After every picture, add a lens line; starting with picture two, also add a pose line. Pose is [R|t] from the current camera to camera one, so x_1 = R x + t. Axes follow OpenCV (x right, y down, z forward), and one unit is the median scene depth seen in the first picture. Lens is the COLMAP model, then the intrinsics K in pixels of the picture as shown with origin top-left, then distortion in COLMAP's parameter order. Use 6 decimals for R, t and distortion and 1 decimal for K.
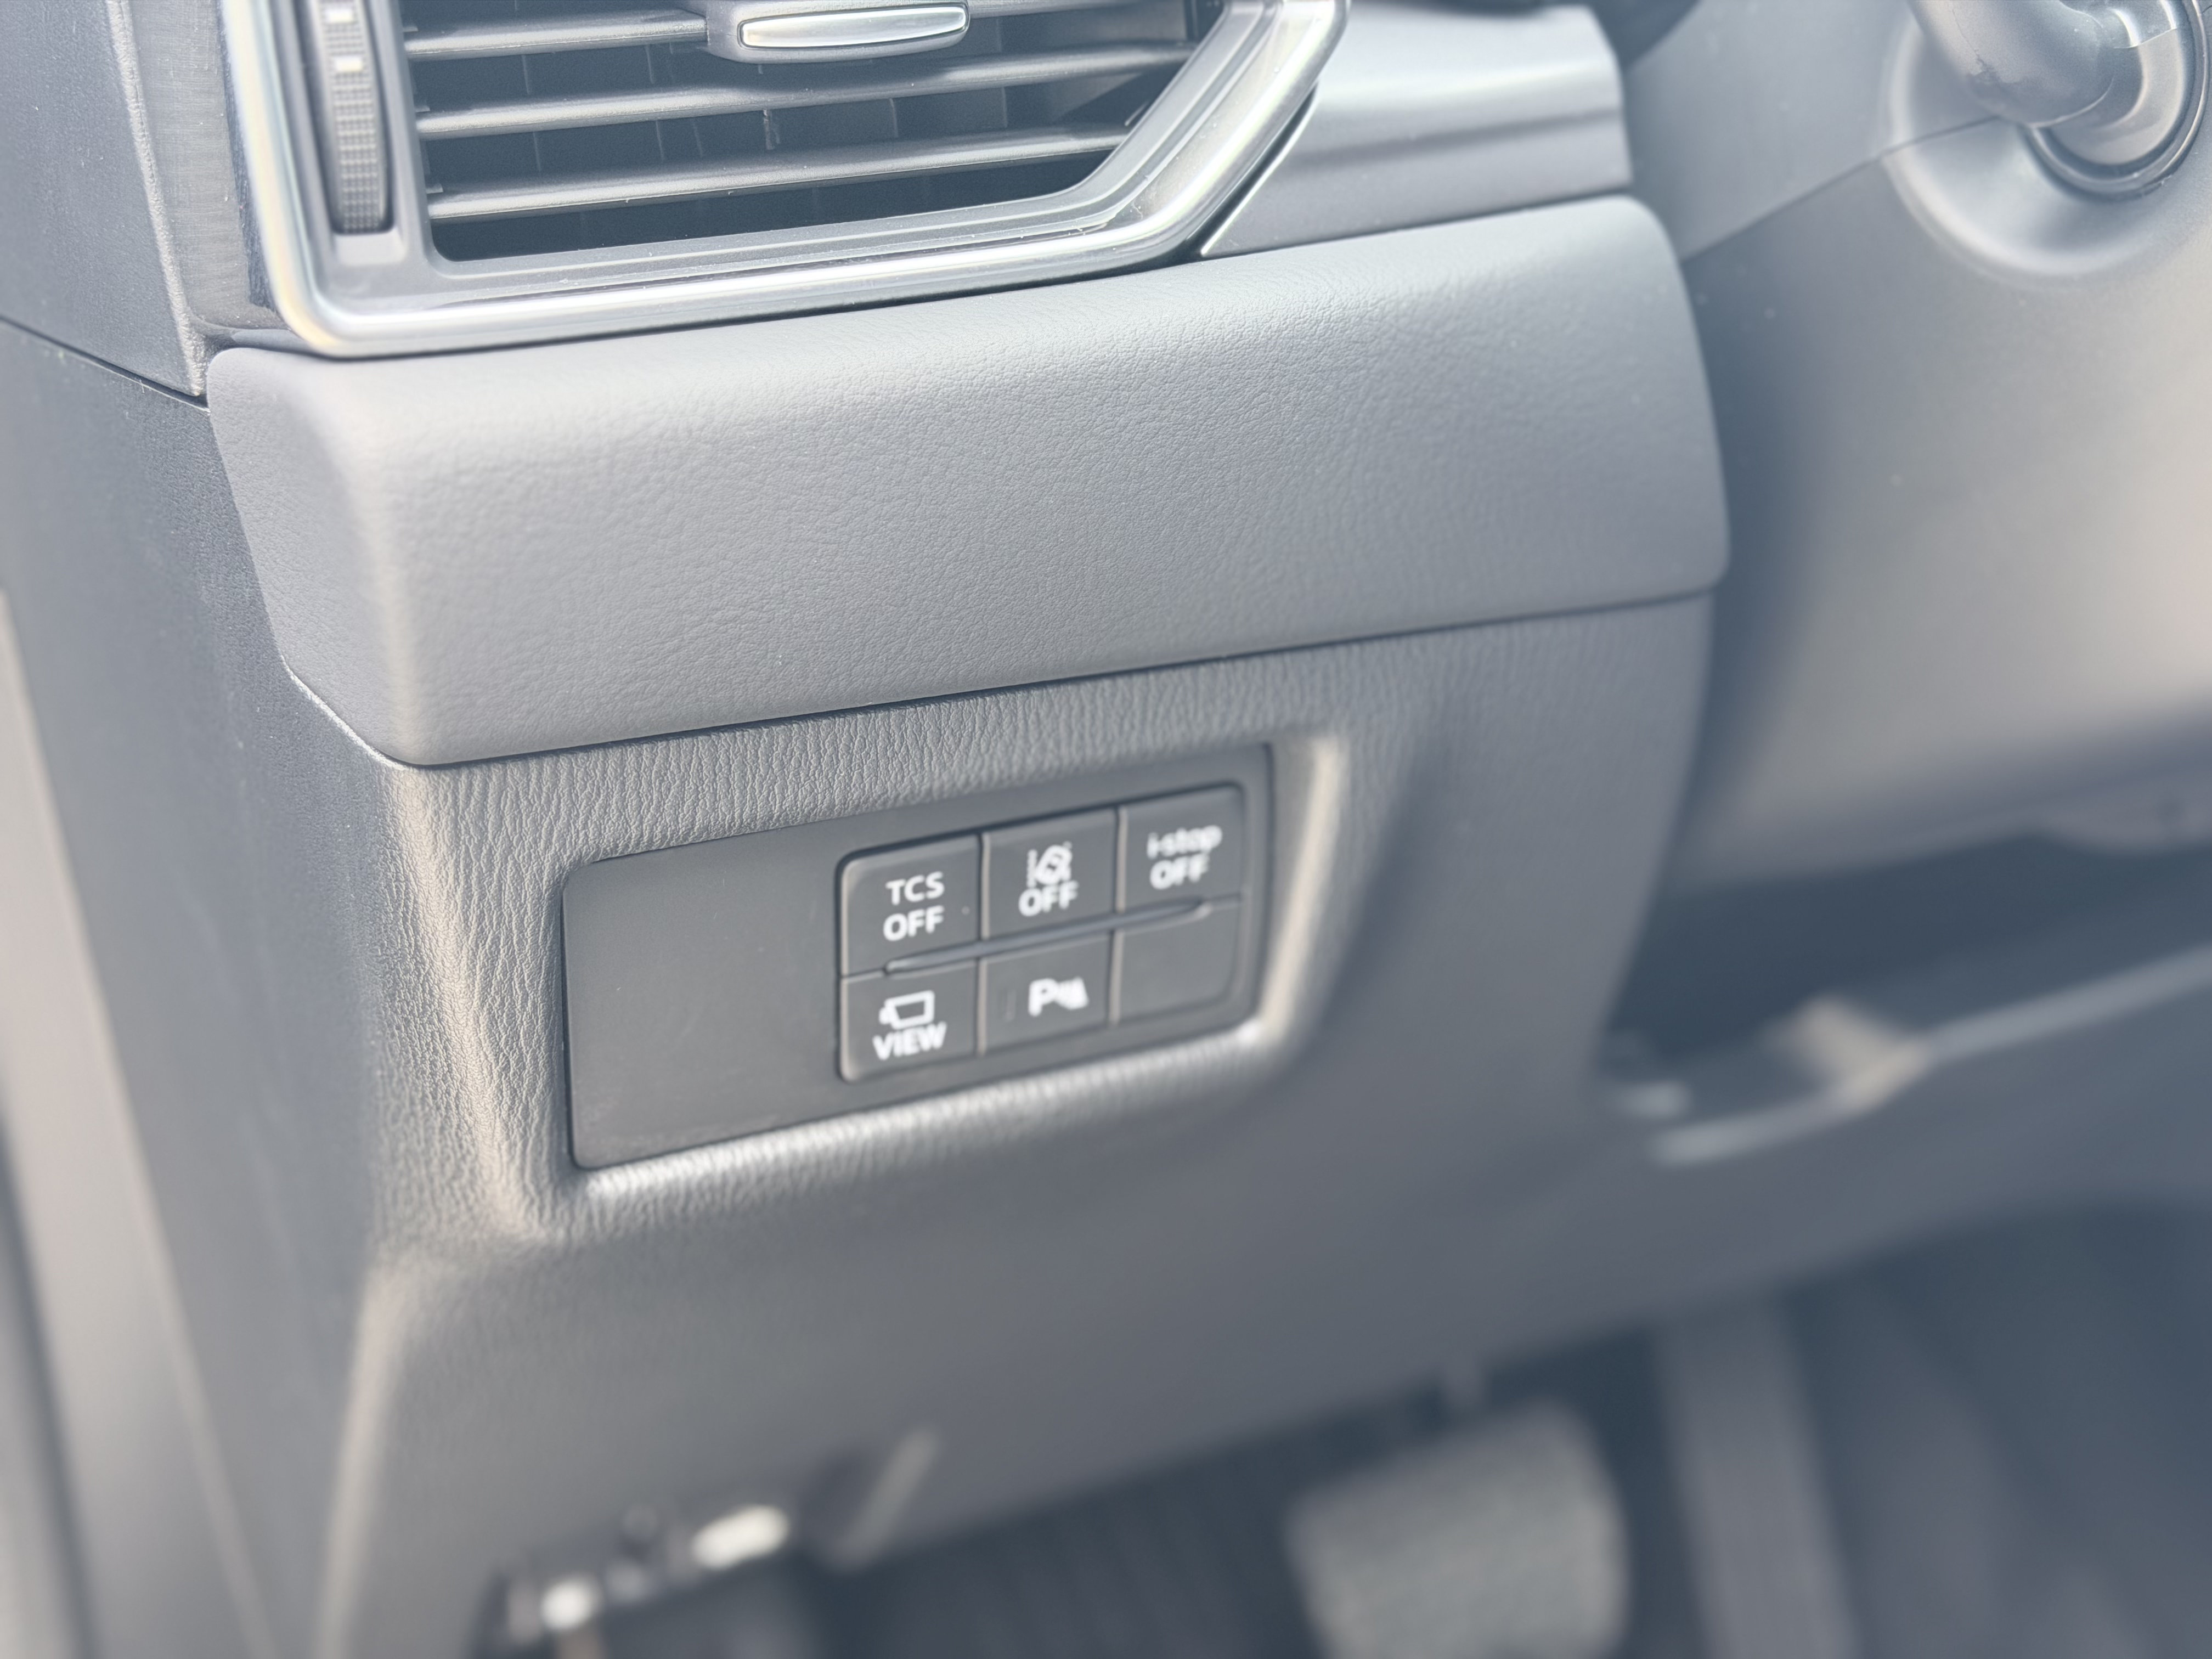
lens RADIAL K [[3166.0, 0, 1134.0], [0, 3166.0, 892.4], [0, 0, 1]] dist [0.204072, -0.428148]
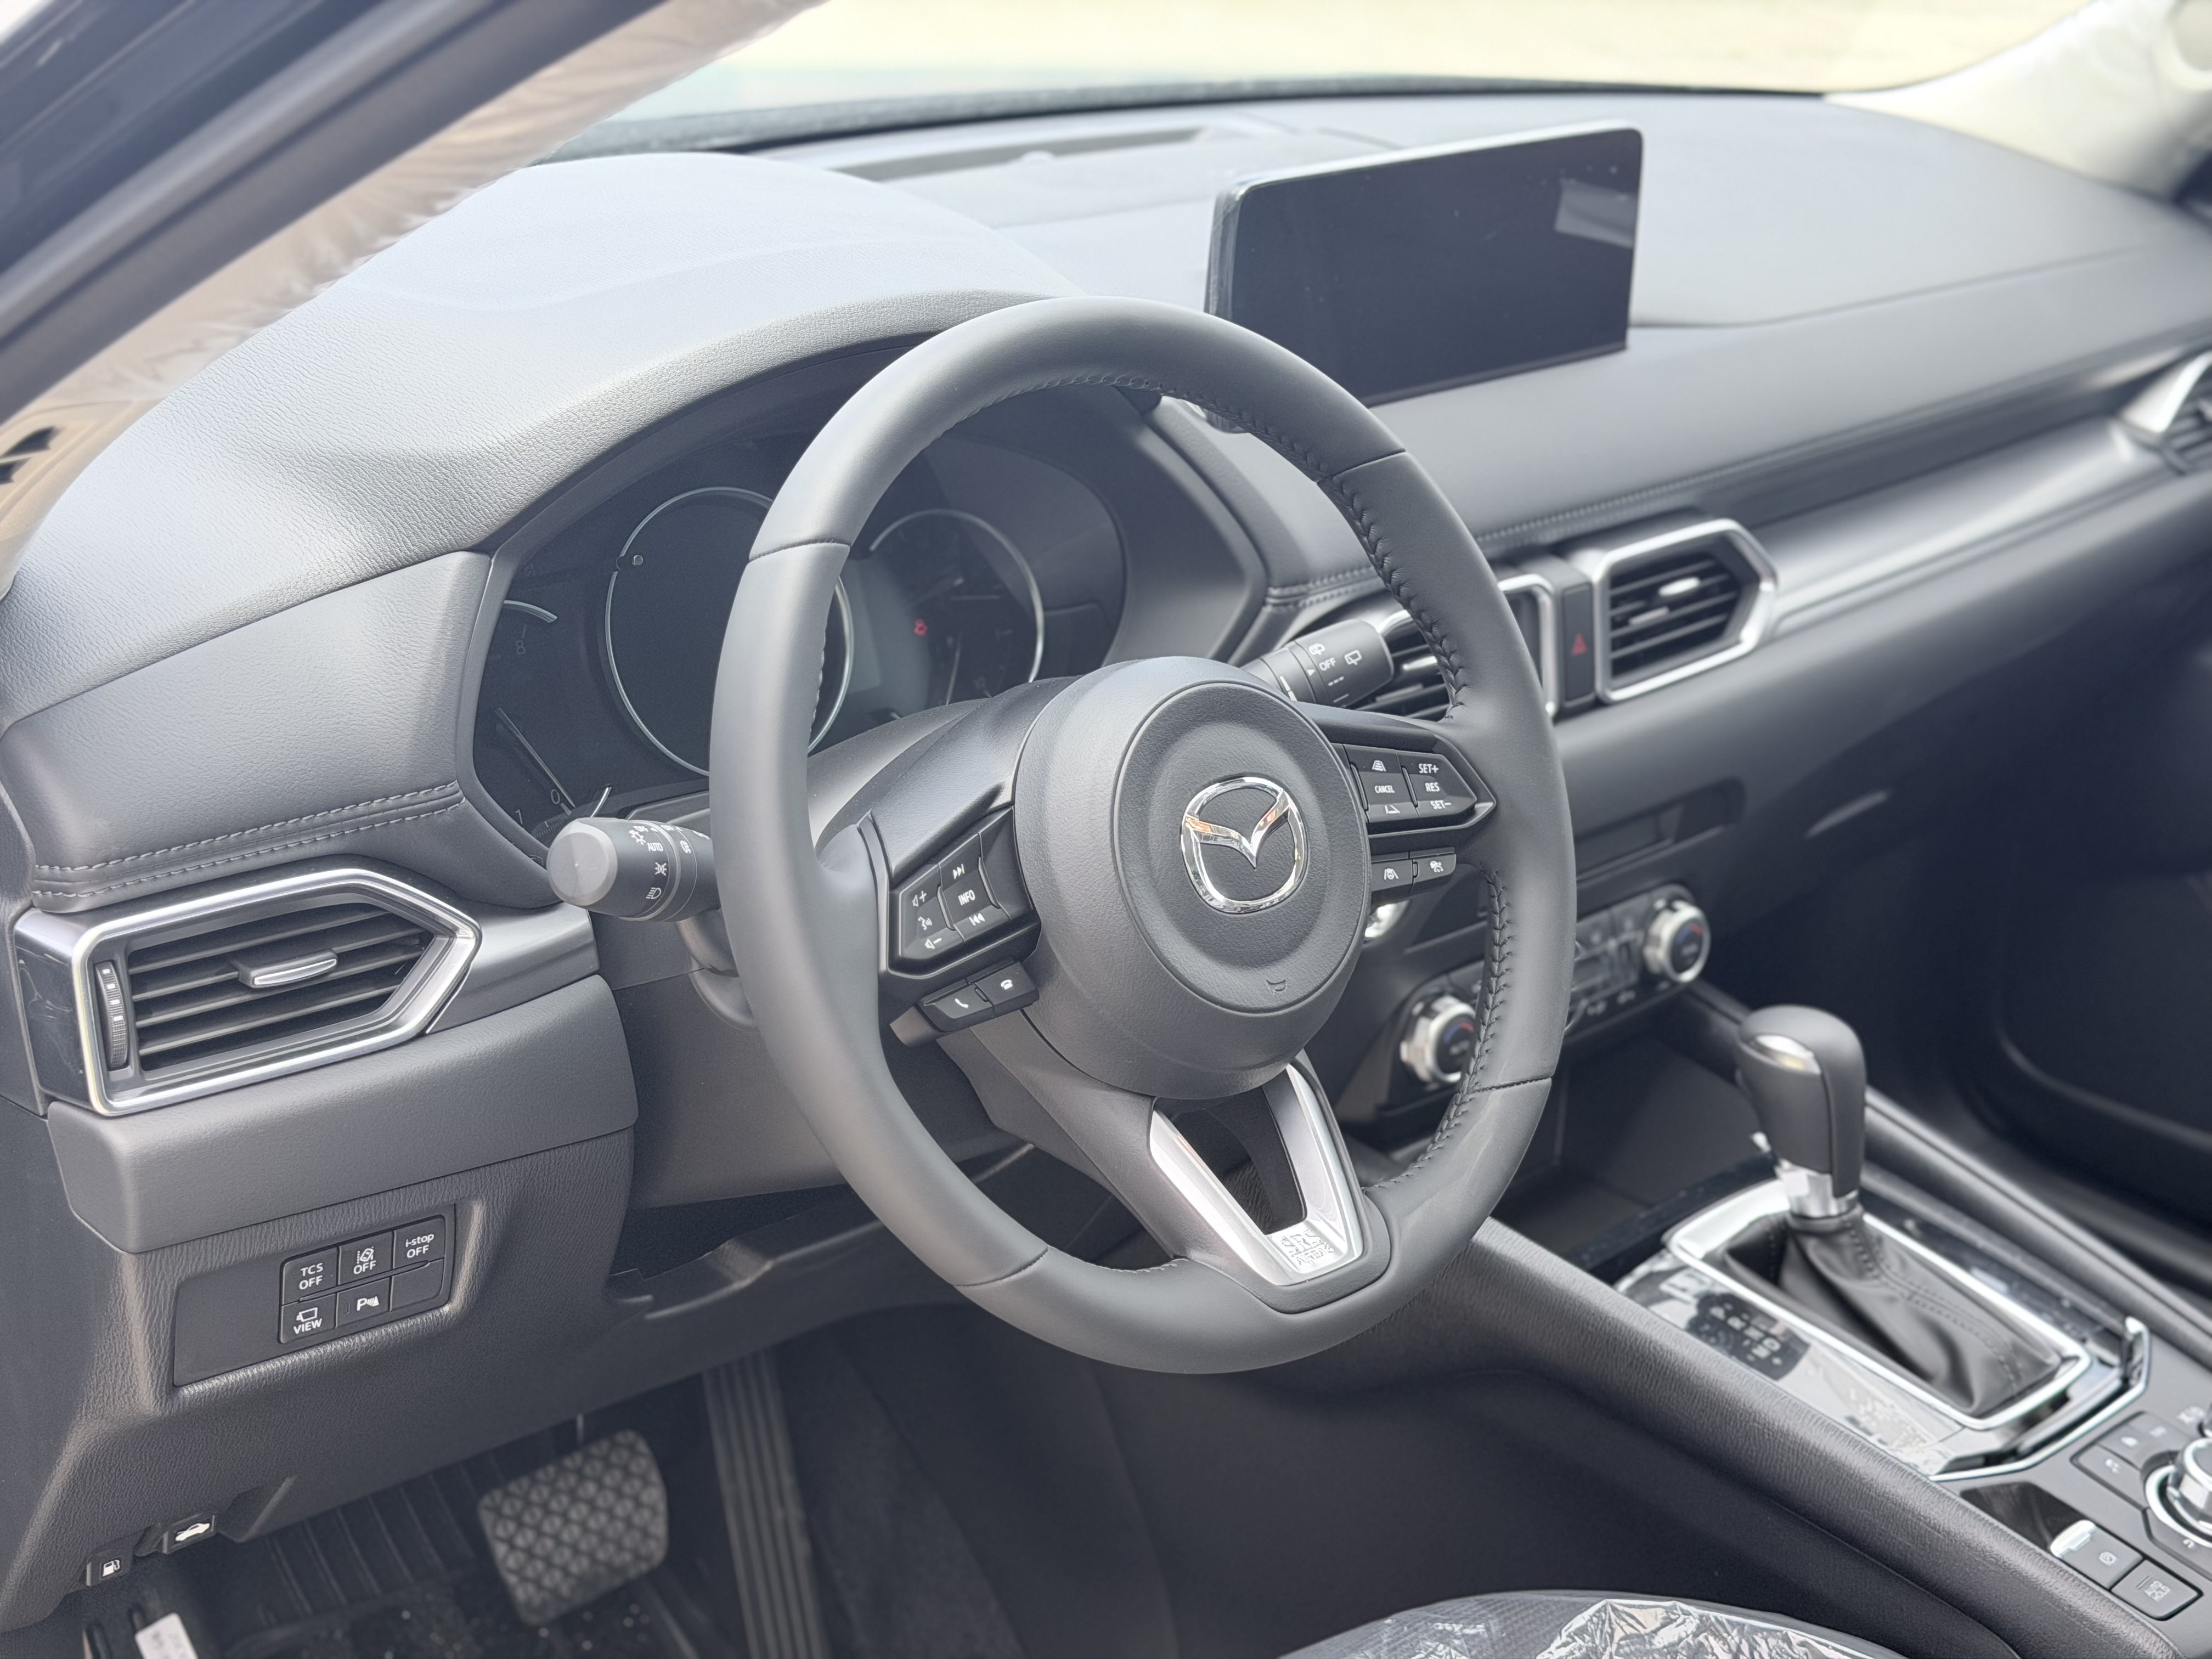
lens RADIAL K [[3192.6, 0, 1109.5], [0, 3192.6, 837.0], [0, 0, 1]] dist [0.158744, -0.175315]
pose [[0.973412, -0.010562, 0.228817, -0.034119], [0.011665, 0.999926, -0.003467, -0.330040], [-0.228763, 0.006044, 0.973463, -1.674577]]
